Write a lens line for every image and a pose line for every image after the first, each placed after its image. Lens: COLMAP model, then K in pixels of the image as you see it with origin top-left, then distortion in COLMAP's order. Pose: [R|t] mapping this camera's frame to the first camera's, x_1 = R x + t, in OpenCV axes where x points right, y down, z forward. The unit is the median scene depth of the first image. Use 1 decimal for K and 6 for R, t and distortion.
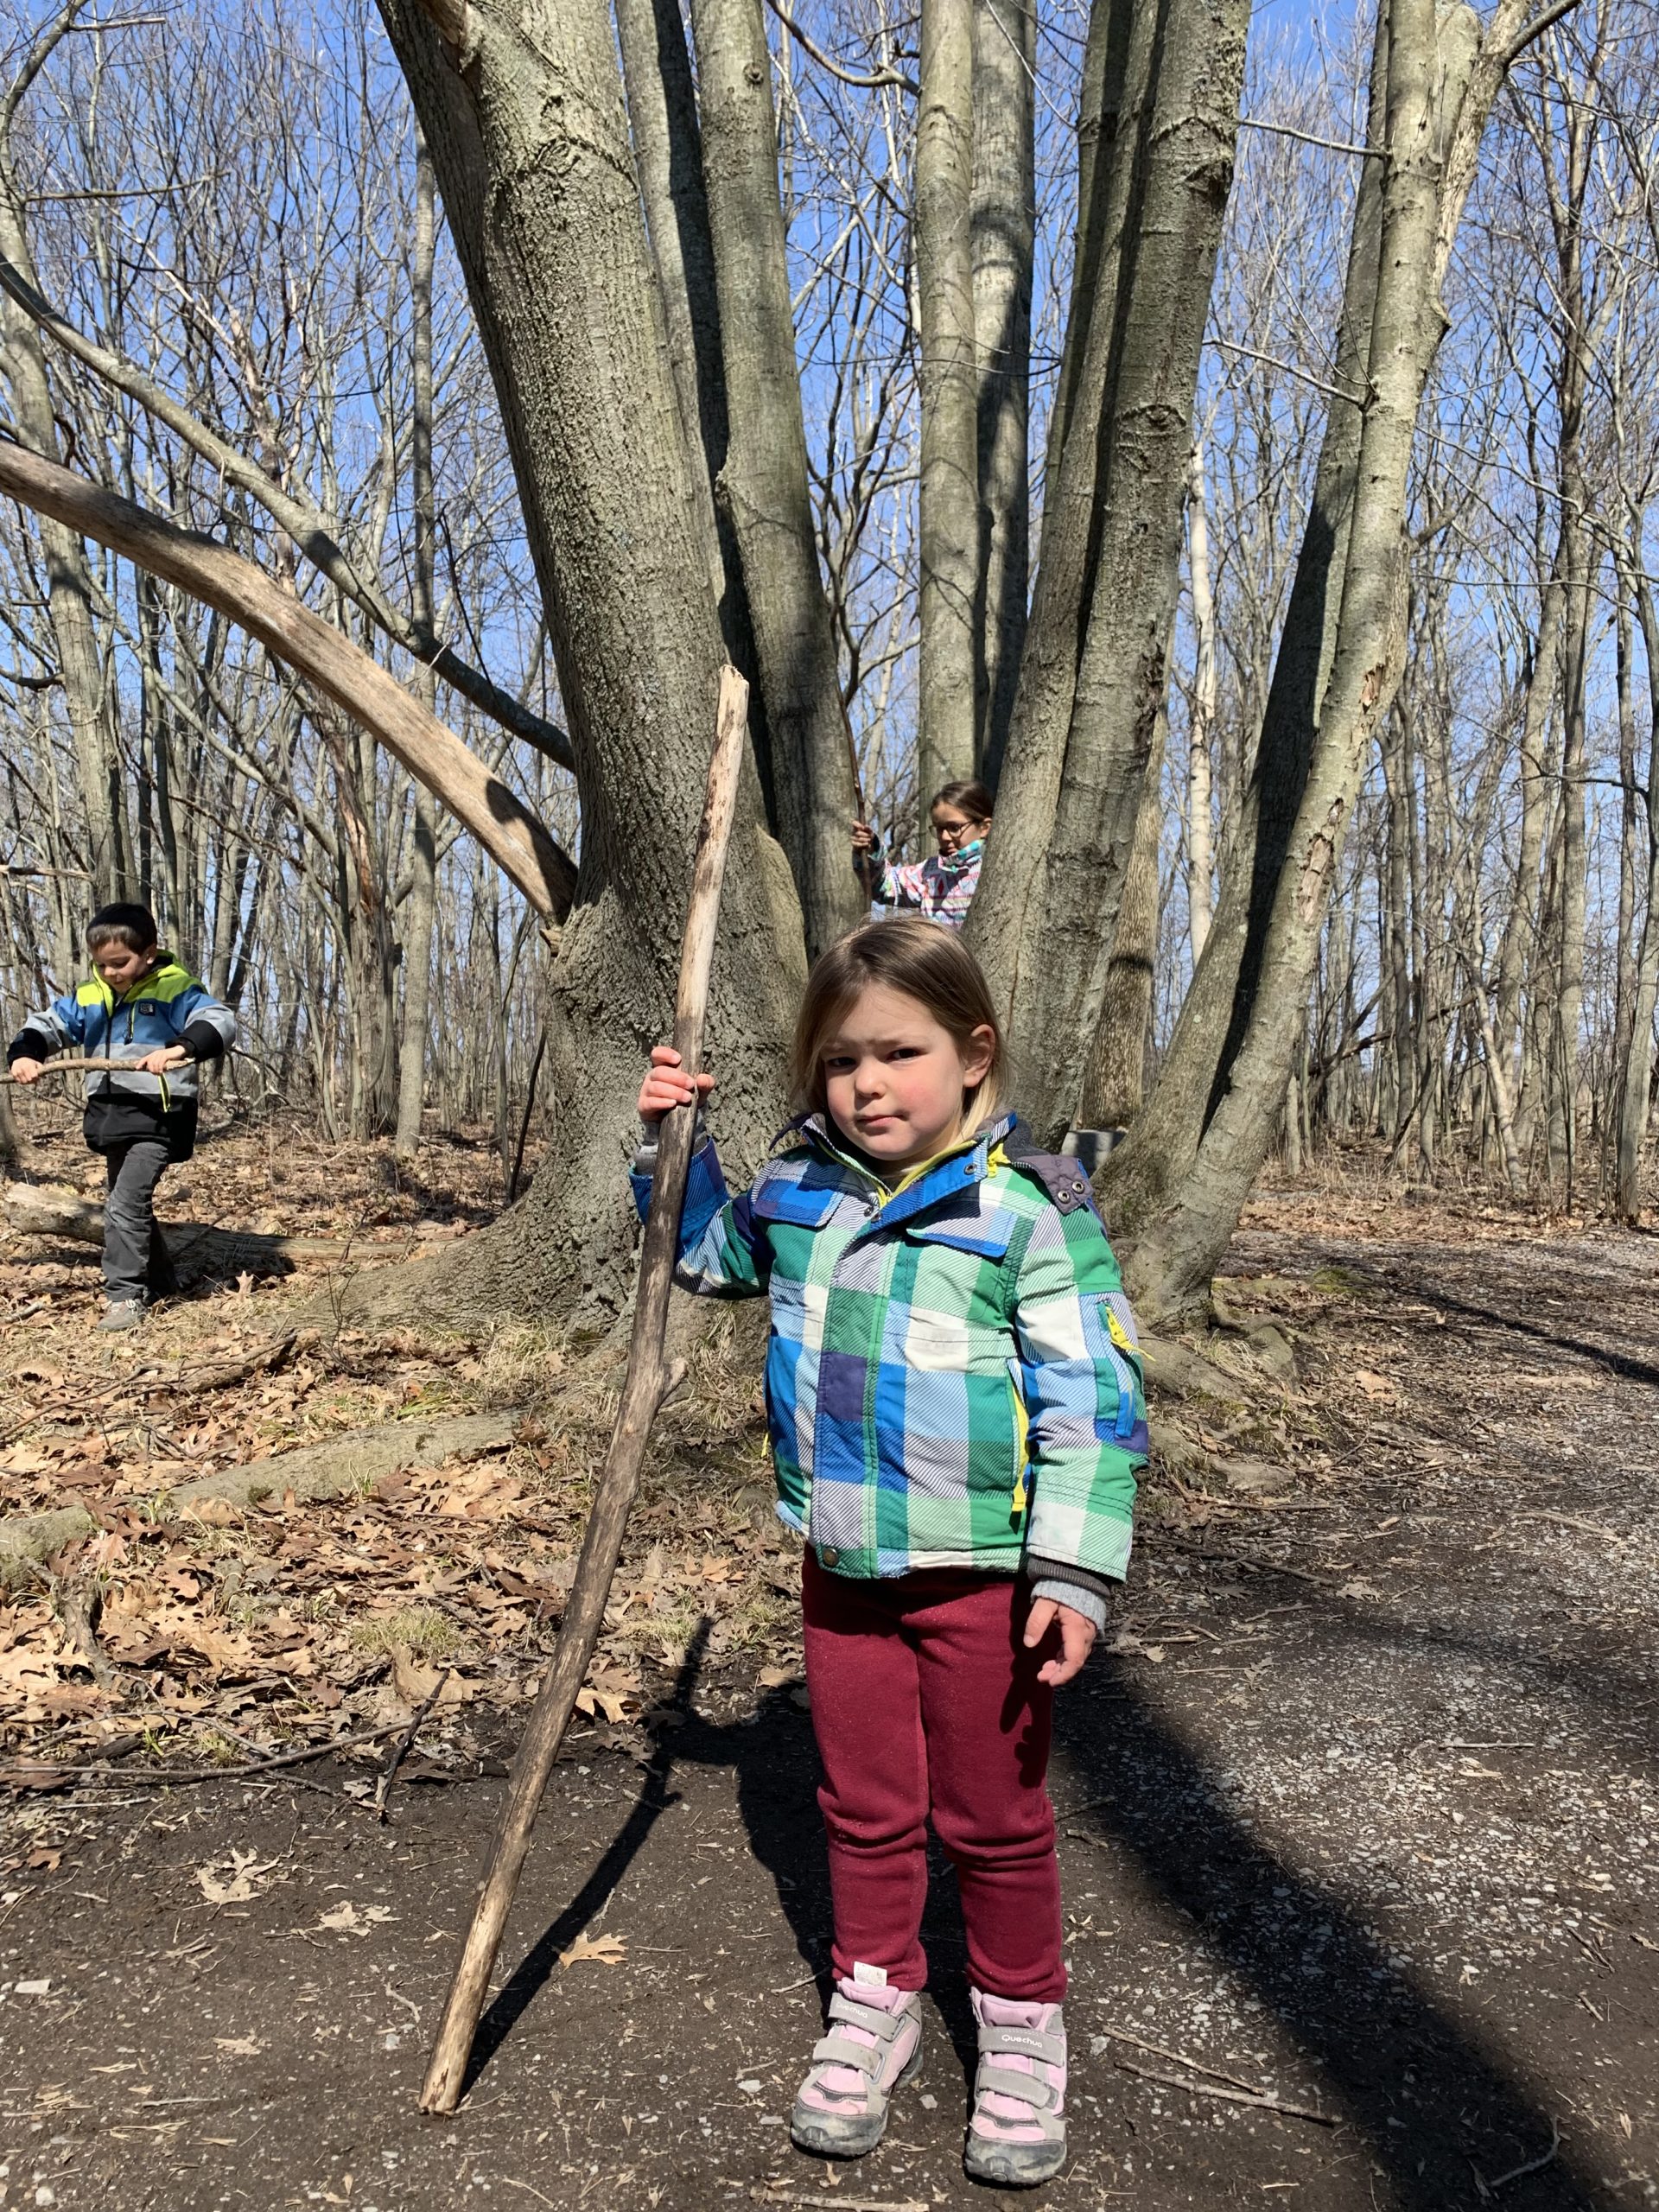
lens RADIAL K [[1700.0, 0, 804.0], [0, 1700.0, 1108.0], [0, 0, 1]] dist [-0.008486, 0.009851]
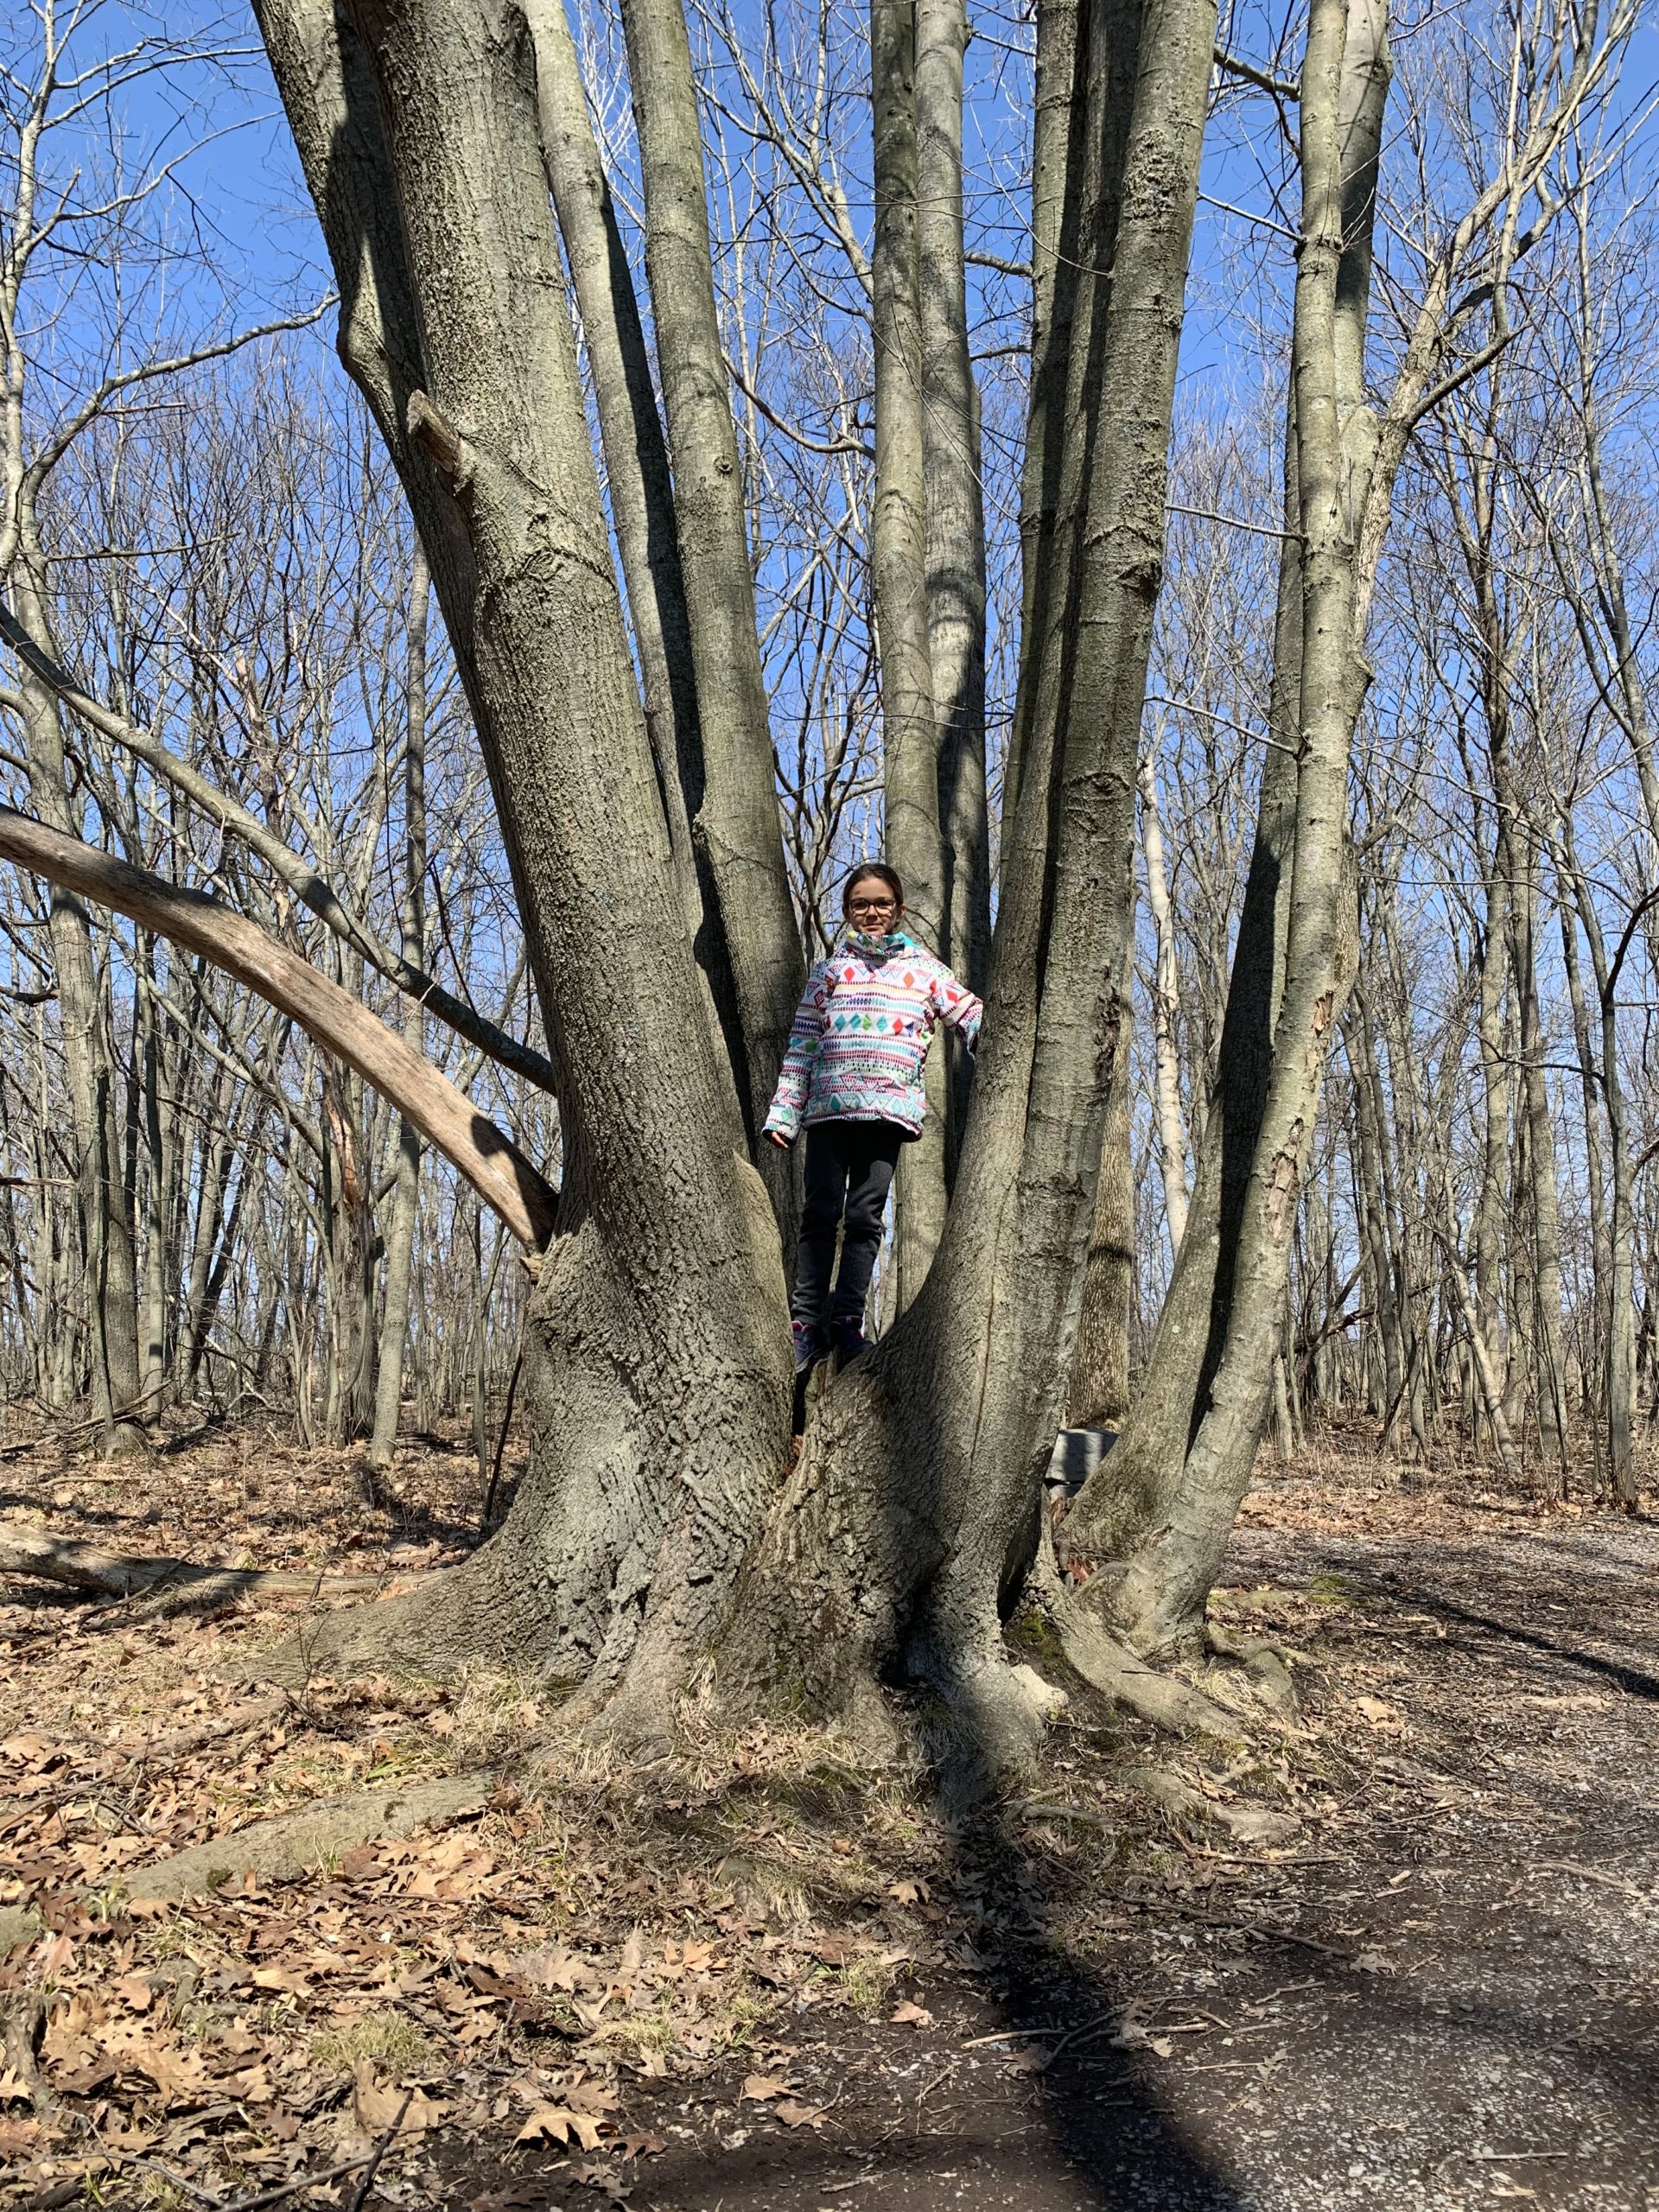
lens RADIAL K [[1692.3, 0, 801.1], [0, 1692.3, 1102.6], [0, 0, 1]] dist [0.004812, -0.007485]
pose [[0.999803, -0.016588, 0.010920, 0.002337], [0.018208, 0.985185, -0.170526, -0.023019], [-0.007930, 0.170691, 0.985293, -0.010080]]
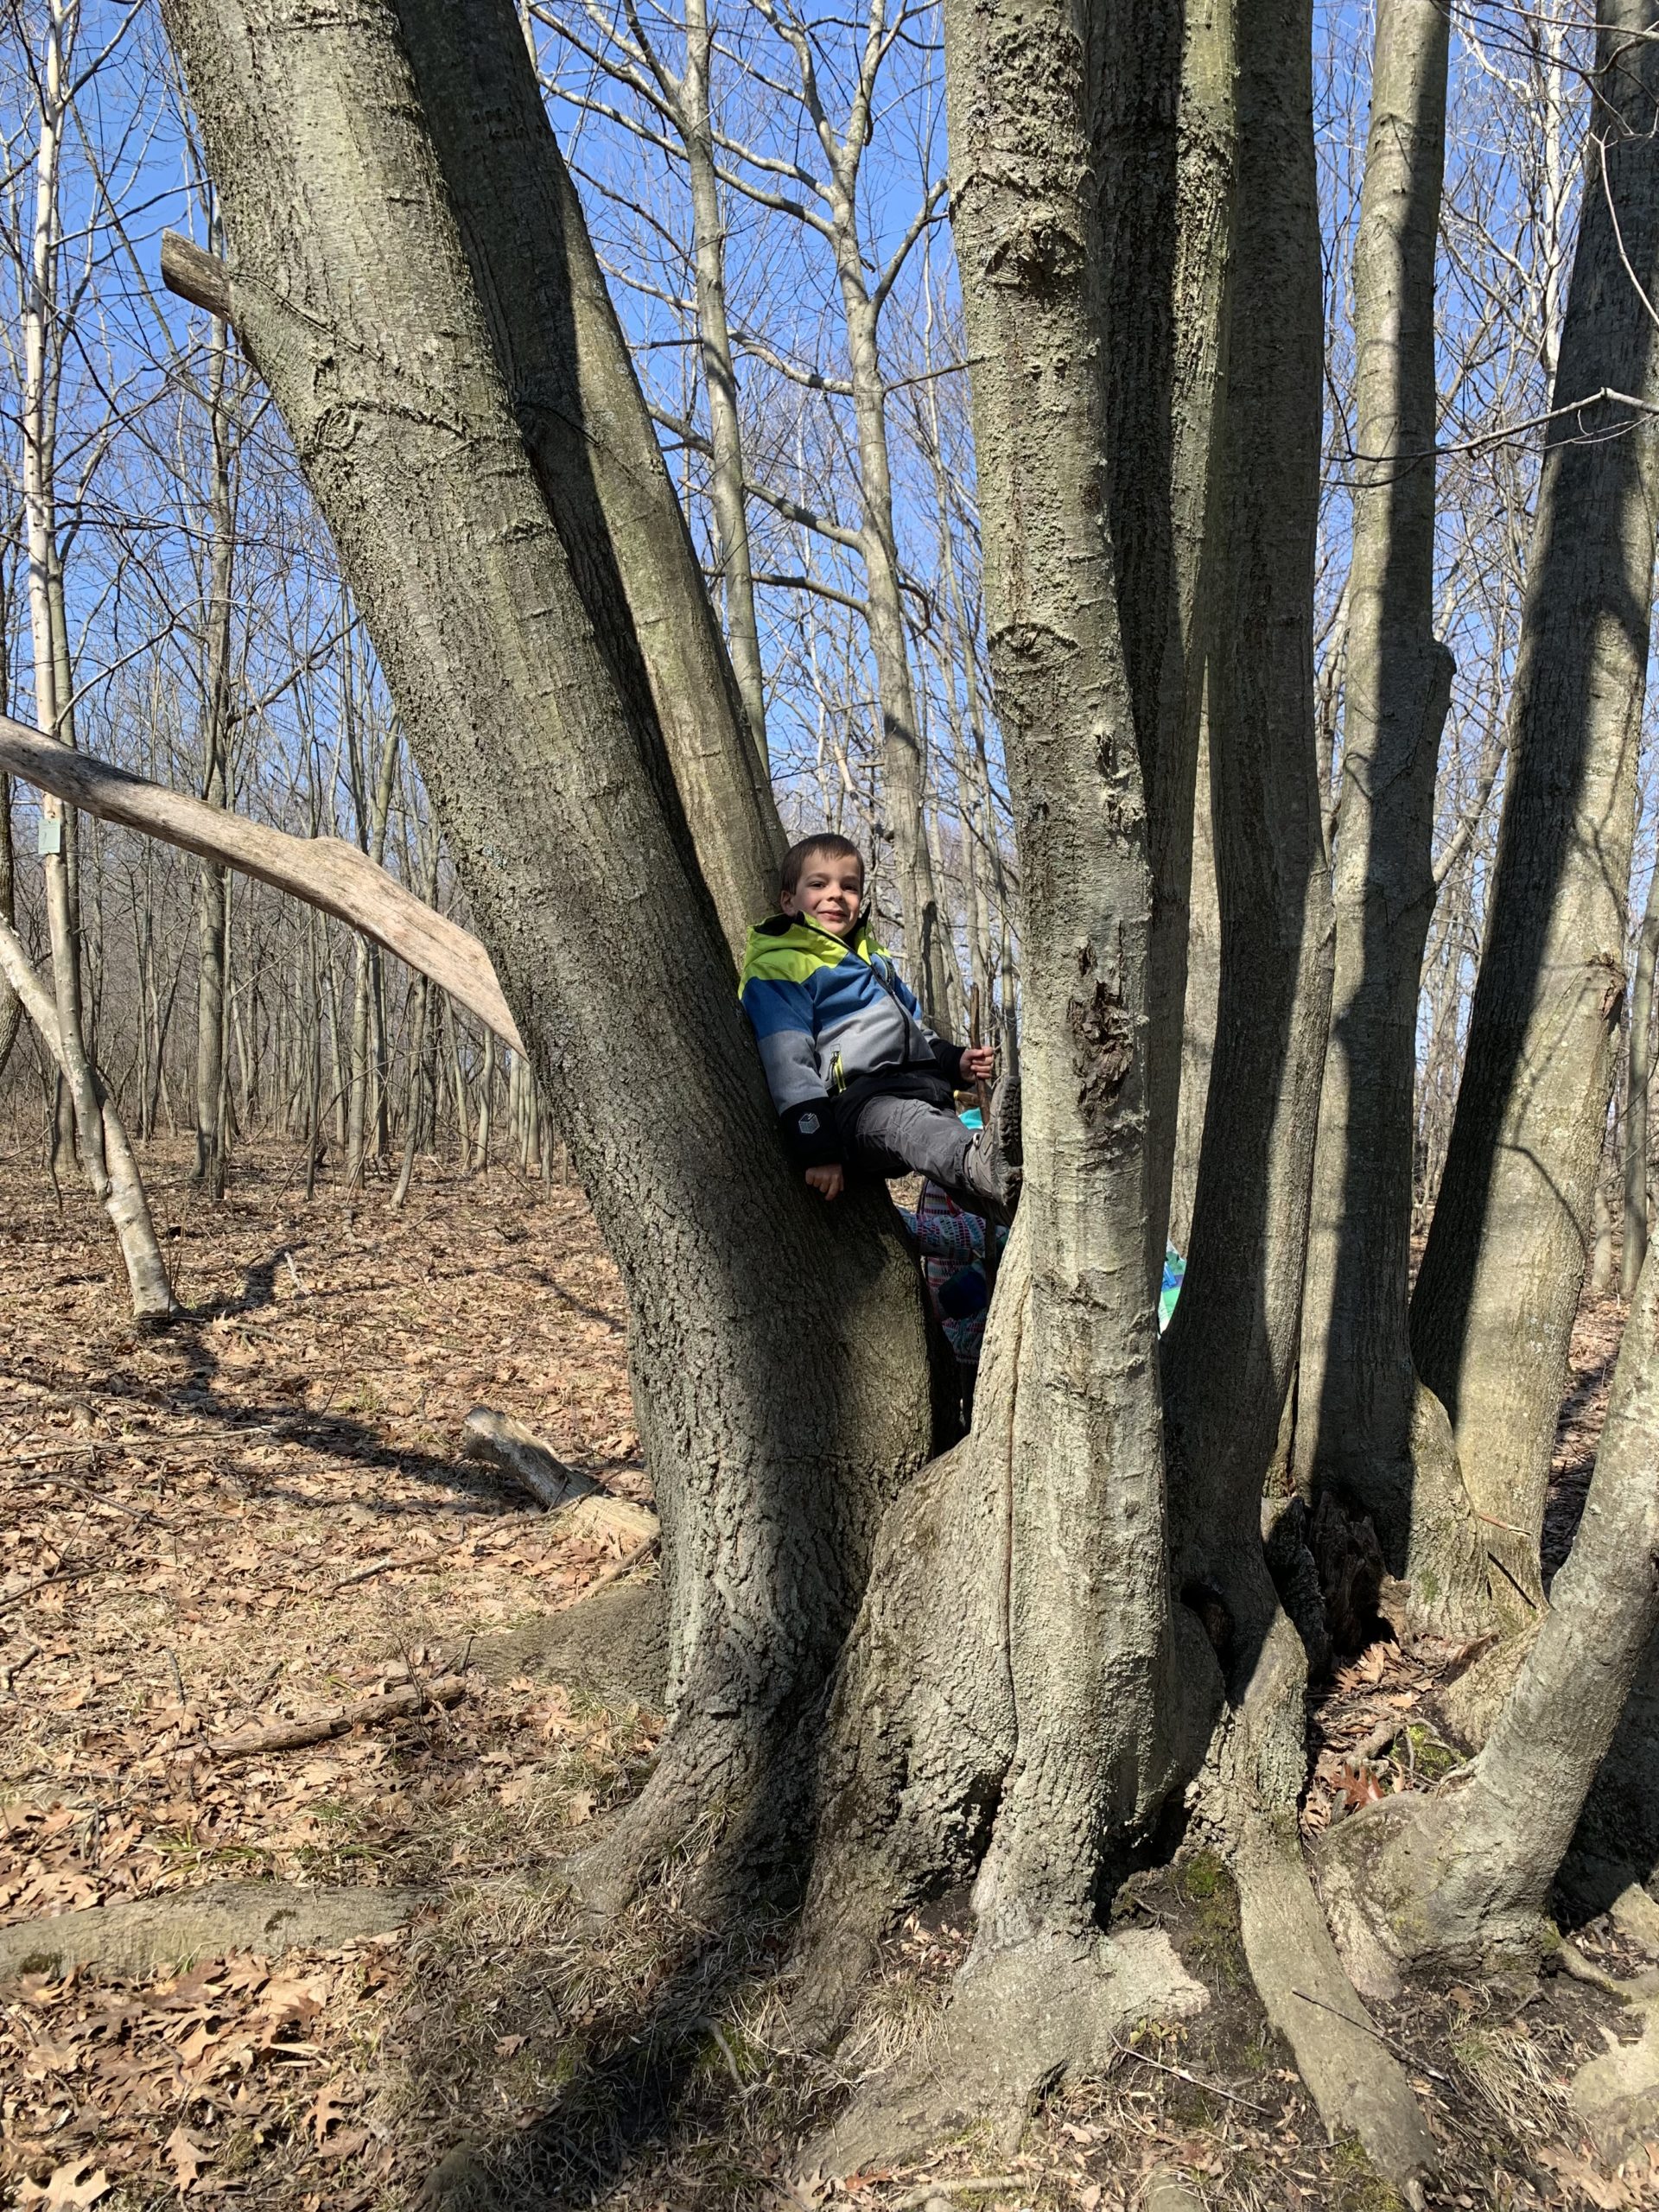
lens RADIAL K [[1700.0, 0, 804.0], [0, 1700.0, 1108.0], [0, 0, 1]] dist [-0.008486, 0.009851]
pose [[0.827522, 0.029608, -0.560652, 0.369569], [-0.054965, 0.998084, -0.028420, -0.160613], [0.558736, 0.054334, 0.827564, 0.336705]]
